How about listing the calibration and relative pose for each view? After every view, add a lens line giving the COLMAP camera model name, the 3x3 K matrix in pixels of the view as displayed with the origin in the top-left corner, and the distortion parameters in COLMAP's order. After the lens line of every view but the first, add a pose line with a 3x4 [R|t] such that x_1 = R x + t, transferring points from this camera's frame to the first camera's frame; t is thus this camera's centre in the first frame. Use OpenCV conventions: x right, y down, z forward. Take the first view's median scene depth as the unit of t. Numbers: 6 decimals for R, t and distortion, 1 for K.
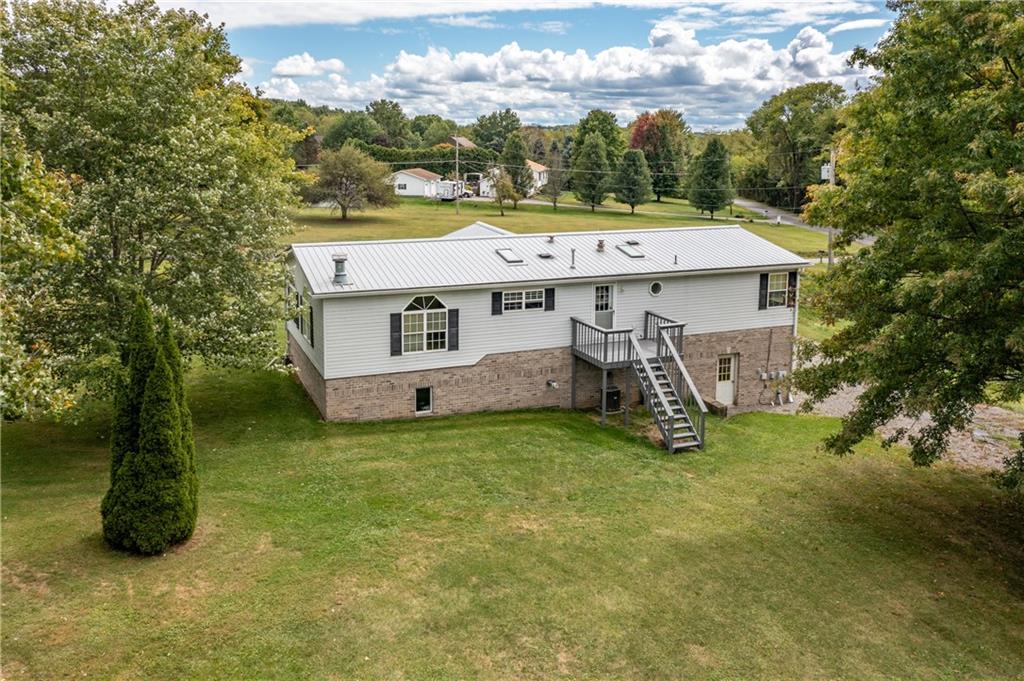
lens RADIAL K [[818.5, 0, 511.8], [0, 818.5, 343.9], [0, 0, 1]] dist [-0.002040, 0.013511]
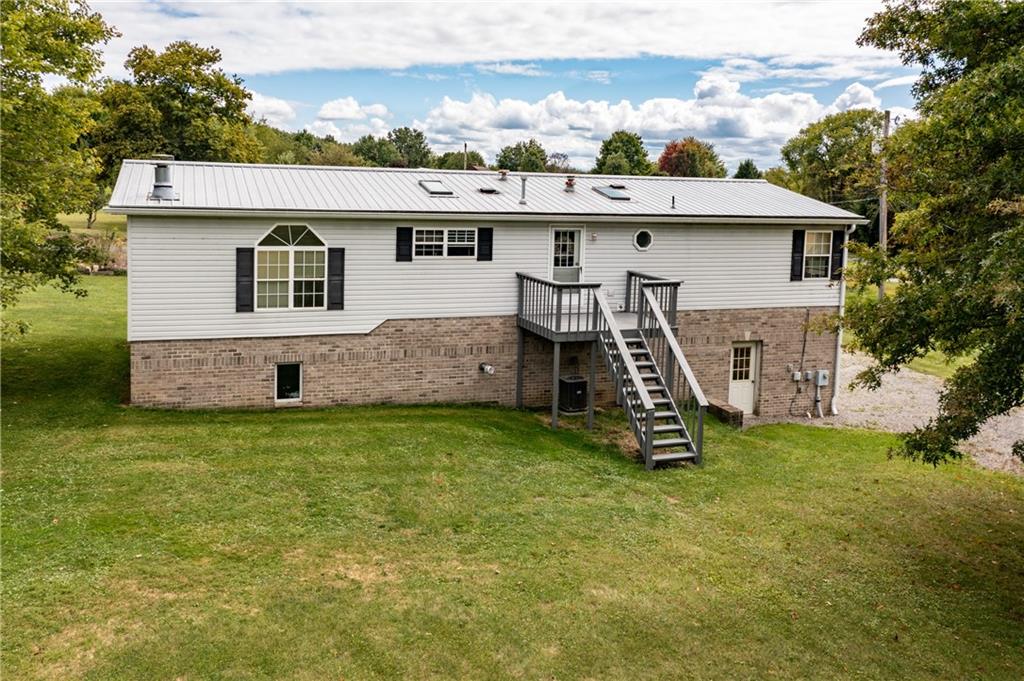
lens RADIAL K [[827.6, 0, 530.6], [0, 827.6, 340.5], [0, 0, 1]] dist [0.002115, 0.002970]
pose [[0.999465, 0.028718, -0.015626, 0.100521], [-0.029648, 0.997575, -0.062967, 0.071170], [0.013779, 0.063396, 0.997893, 0.320103]]
